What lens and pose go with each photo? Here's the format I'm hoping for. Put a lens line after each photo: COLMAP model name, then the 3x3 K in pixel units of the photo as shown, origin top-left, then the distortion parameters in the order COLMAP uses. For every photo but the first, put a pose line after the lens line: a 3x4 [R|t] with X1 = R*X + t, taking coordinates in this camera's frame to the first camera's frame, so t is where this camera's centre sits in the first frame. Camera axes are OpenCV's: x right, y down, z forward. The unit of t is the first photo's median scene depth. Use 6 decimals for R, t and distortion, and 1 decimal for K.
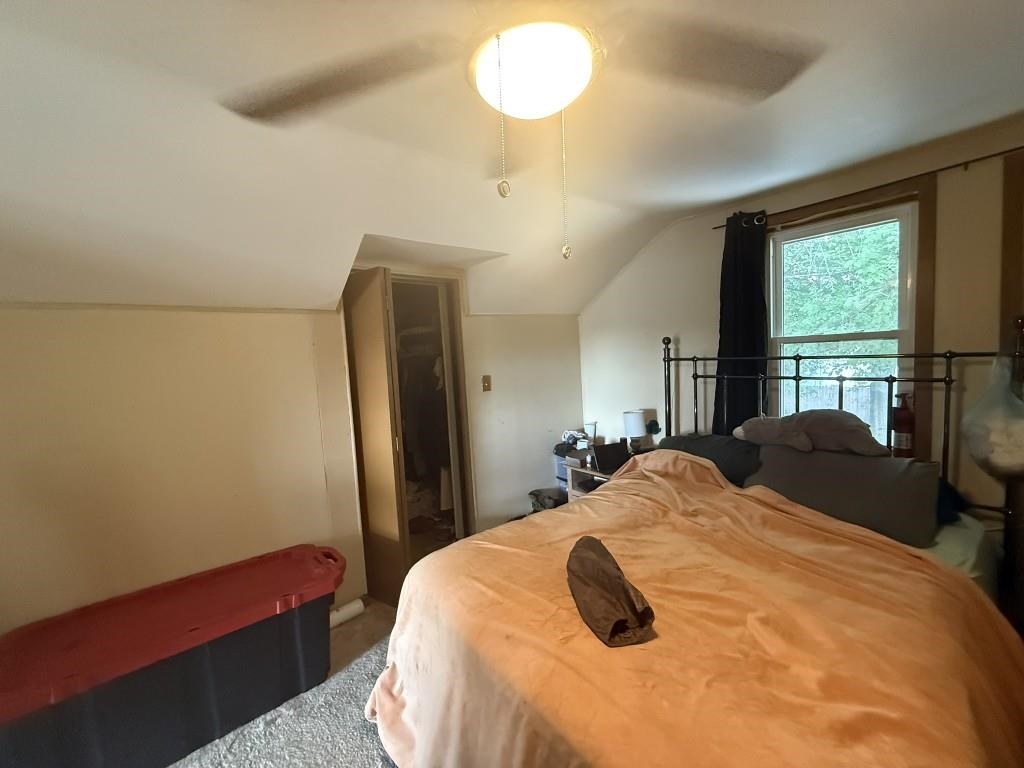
lens RADIAL K [[408.3, 0, 509.1], [0, 408.3, 381.8], [0, 0, 1]] dist [0.001478, -0.000200]
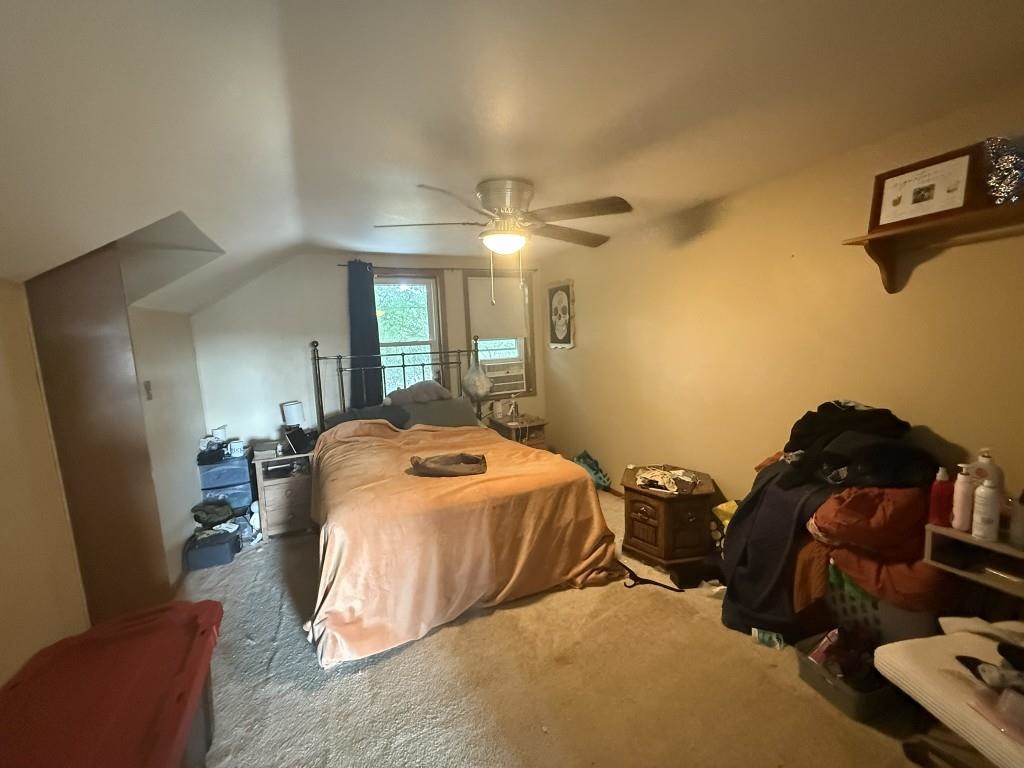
lens RADIAL K [[408.3, 0, 509.1], [0, 408.3, 381.8], [0, 0, 1]] dist [0.001478, -0.000200]
pose [[0.269006, -0.066985, 0.960806, -0.880401], [0.095851, 0.994488, 0.042497, 0.028177], [-0.958357, 0.080662, 0.273944, 0.093520]]
